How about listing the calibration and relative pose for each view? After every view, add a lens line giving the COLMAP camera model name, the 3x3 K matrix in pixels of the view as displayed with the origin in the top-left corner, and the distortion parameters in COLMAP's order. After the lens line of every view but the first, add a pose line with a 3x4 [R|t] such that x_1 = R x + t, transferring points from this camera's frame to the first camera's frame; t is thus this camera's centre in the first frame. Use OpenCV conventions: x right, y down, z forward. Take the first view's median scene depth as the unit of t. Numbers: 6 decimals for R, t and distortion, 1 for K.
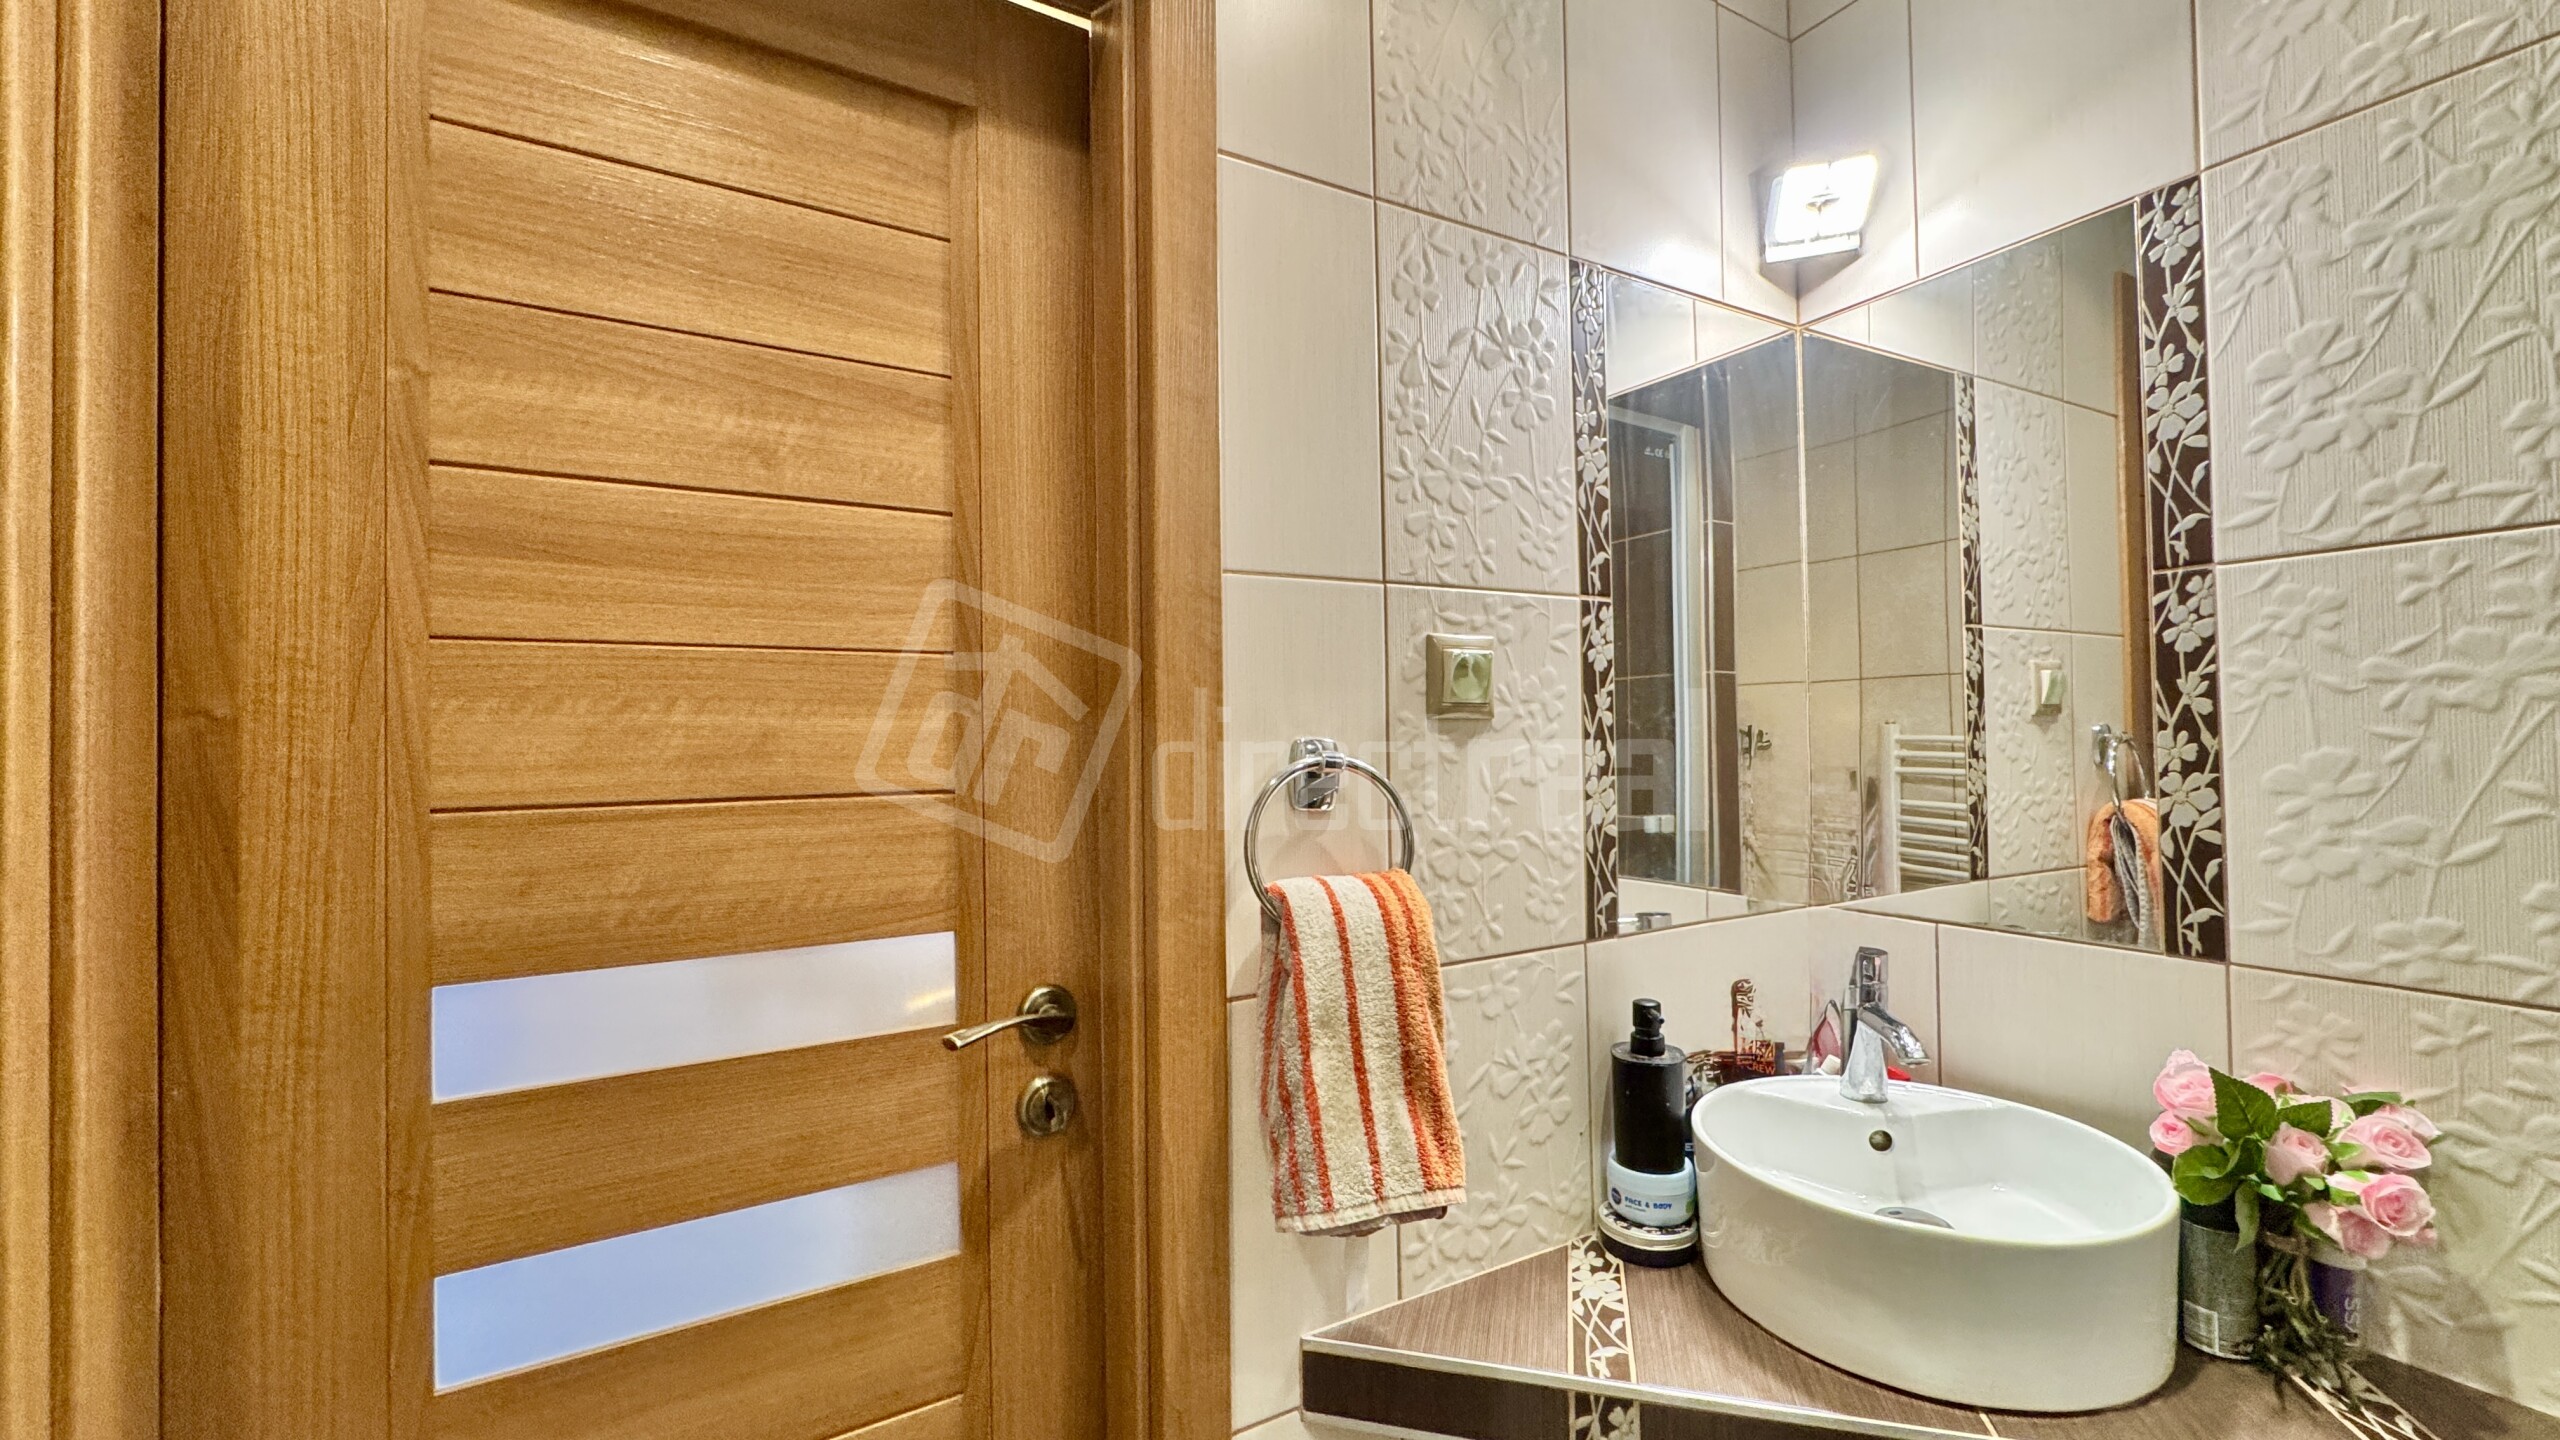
lens RADIAL K [[1021.0, 0, 1270.8], [0, 1021.0, 710.3], [0, 0, 1]] dist [-0.004511, 0.000646]
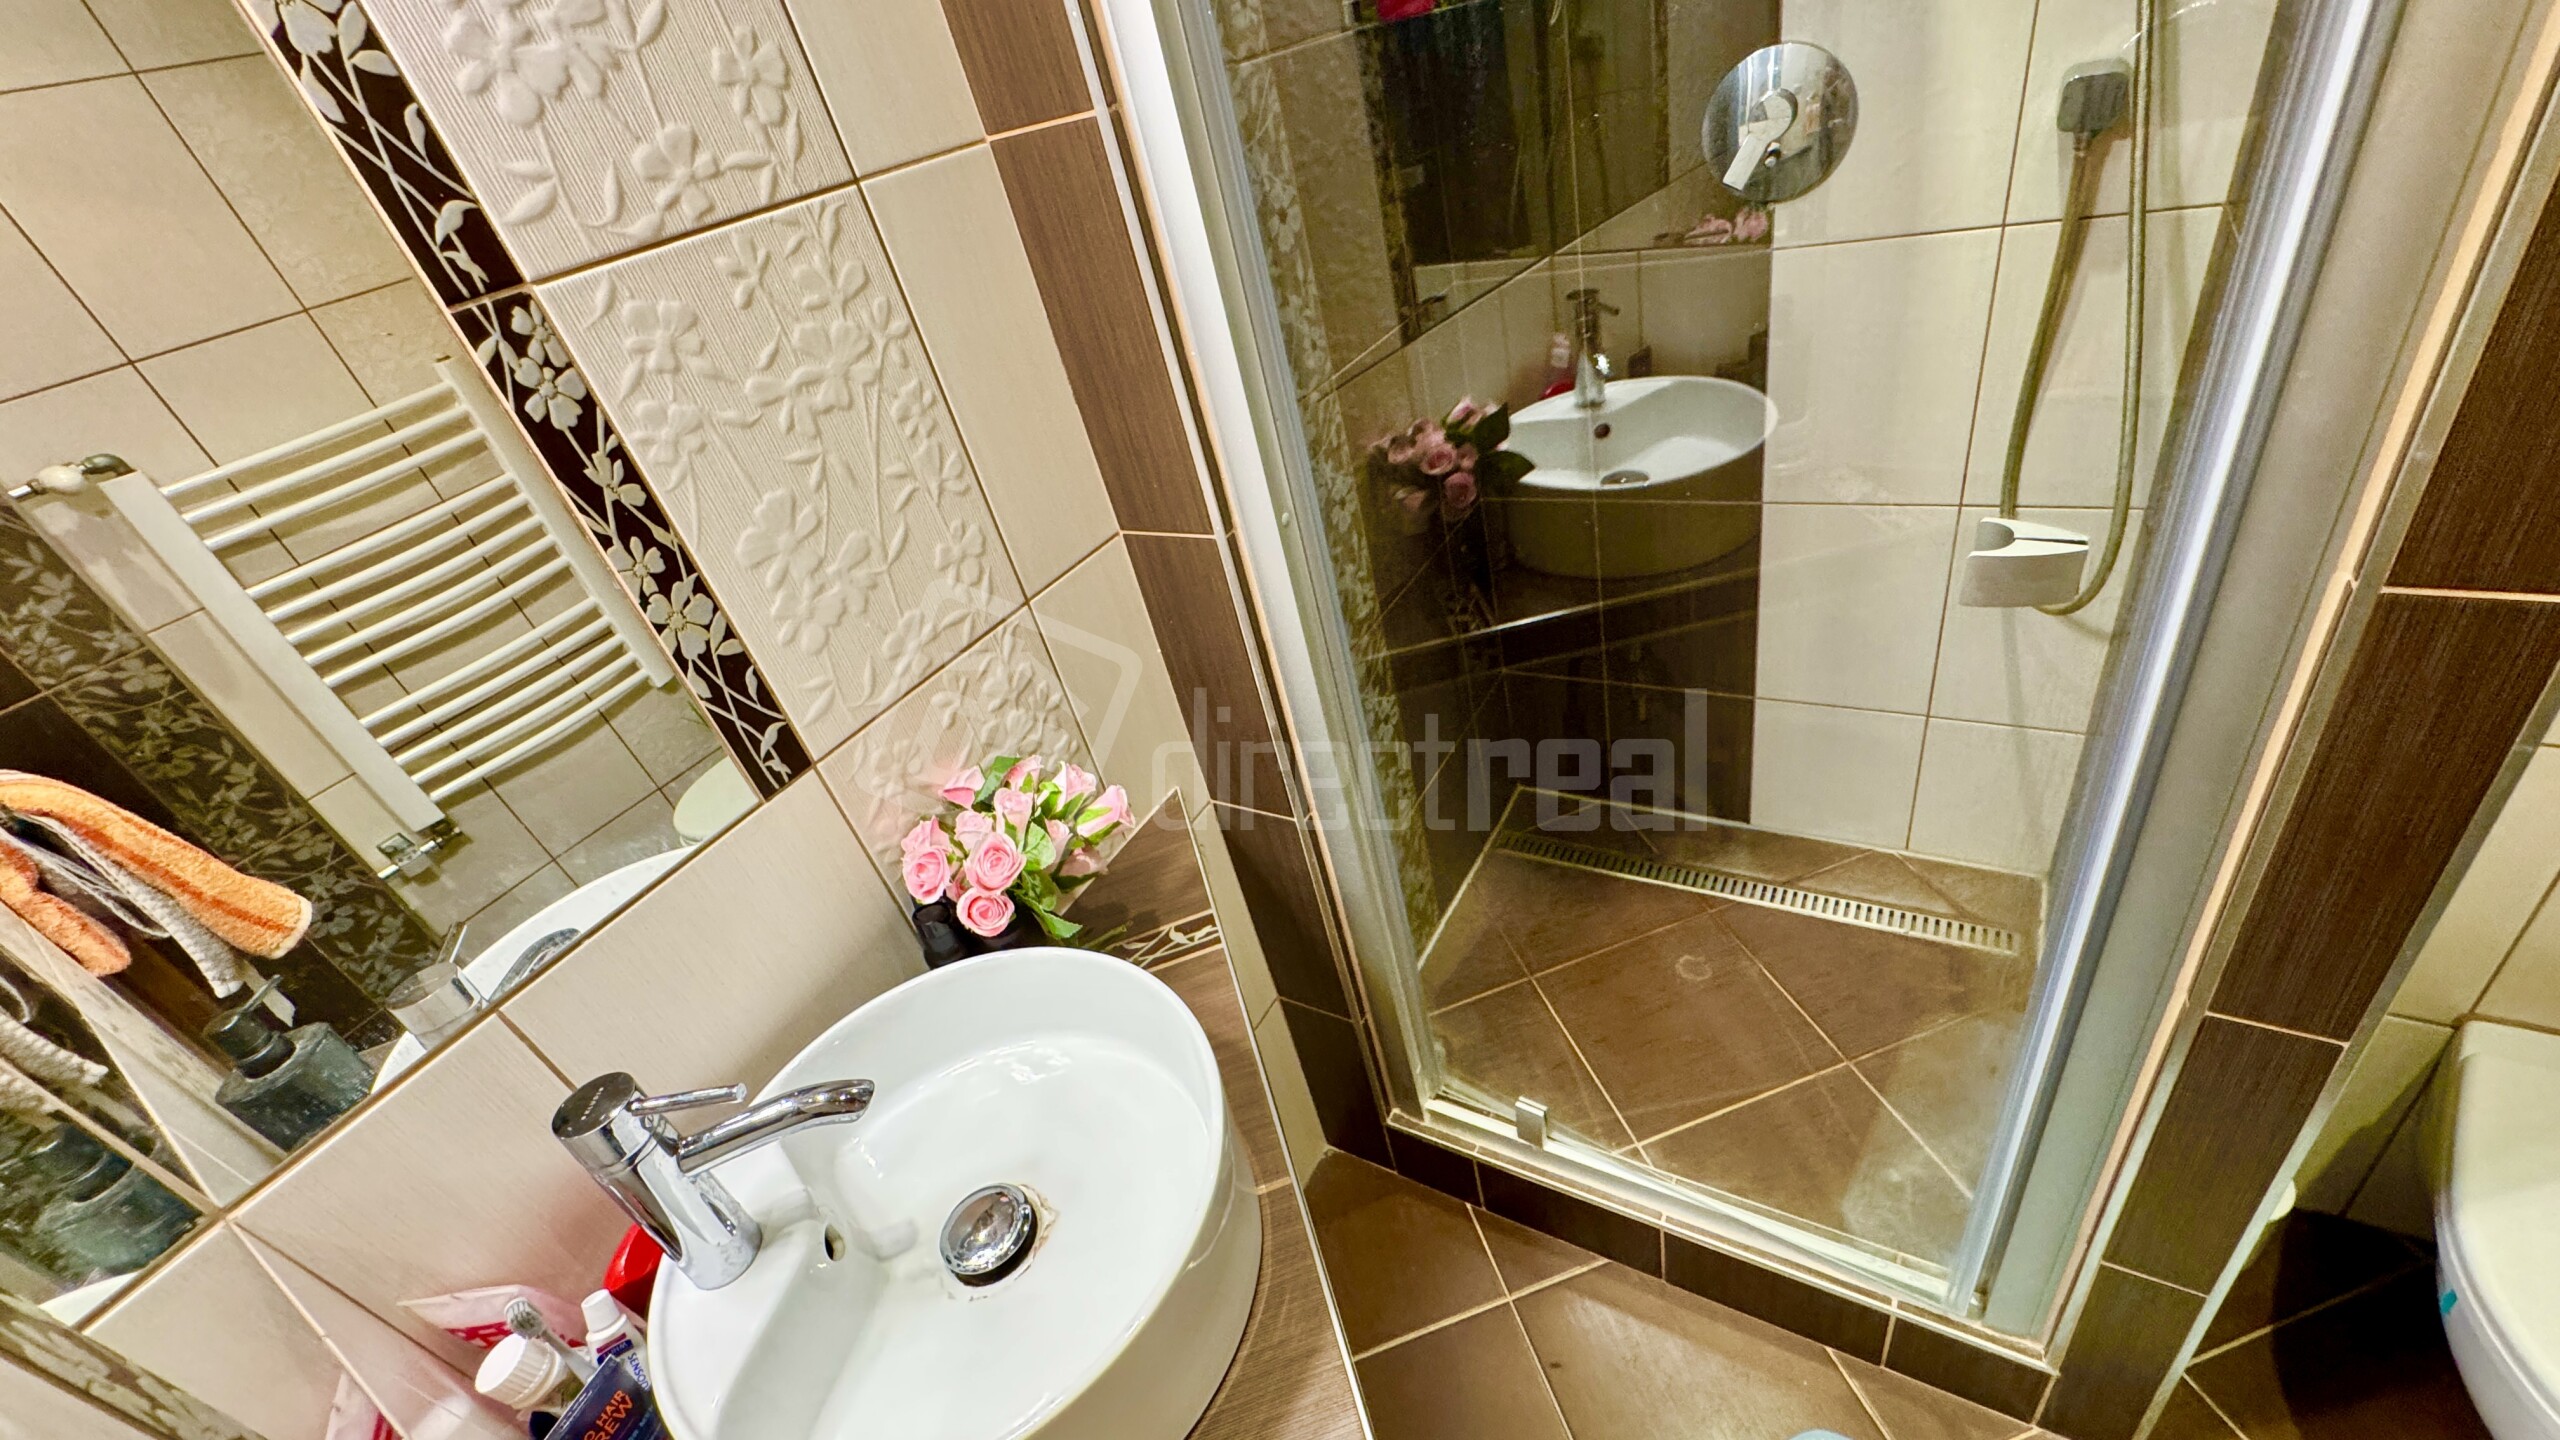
lens RADIAL K [[1021.0, 0, 1281.6], [0, 1021.0, 713.7], [0, 0, 1]] dist [-0.004511, 0.000646]
pose [[-0.481415, -0.379763, 0.789949, 0.080531], [0.210863, 0.824611, 0.524932, -0.156684], [-0.850750, 0.419281, -0.316902, 0.908468]]
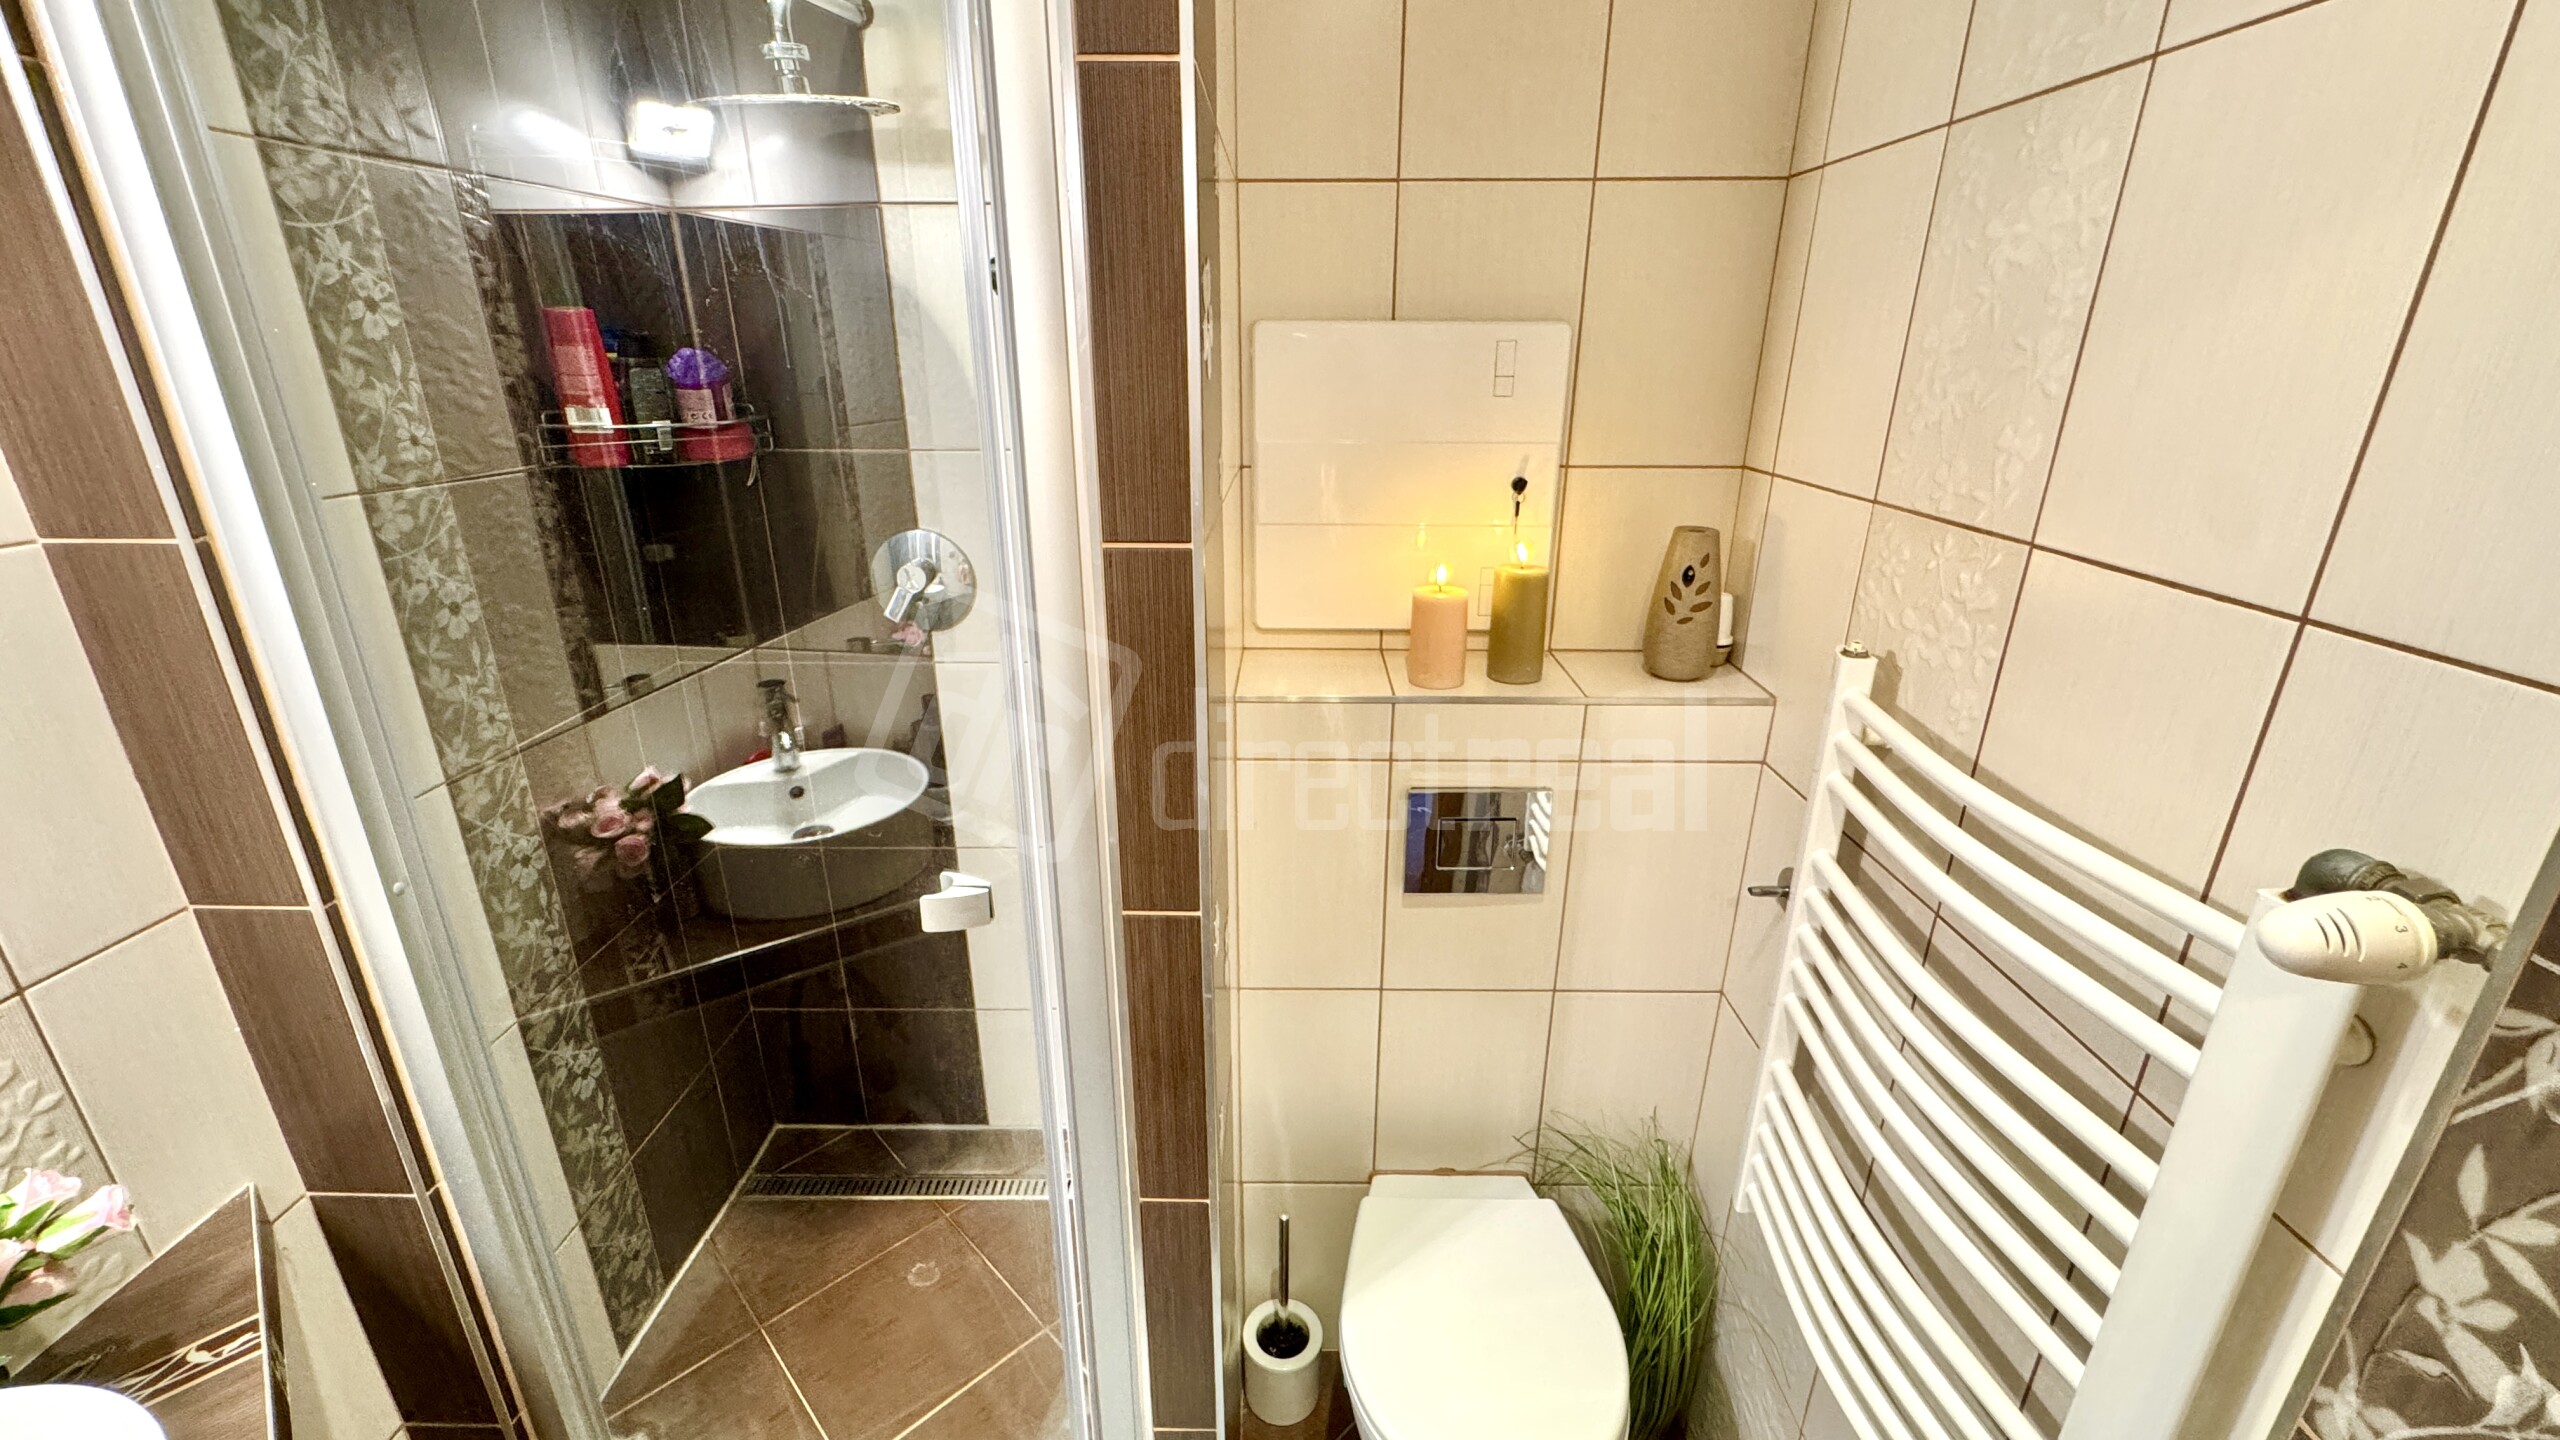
lens RADIAL K [[1021.0, 0, 1279.7], [0, 1021.0, 718.9], [0, 0, 1]] dist [-0.004511, 0.000646]
pose [[-0.867740, -0.153477, 0.472729, -0.352549], [0.002960, 0.949516, 0.313705, -0.292847], [-0.497010, 0.273614, -0.823478, 0.876666]]
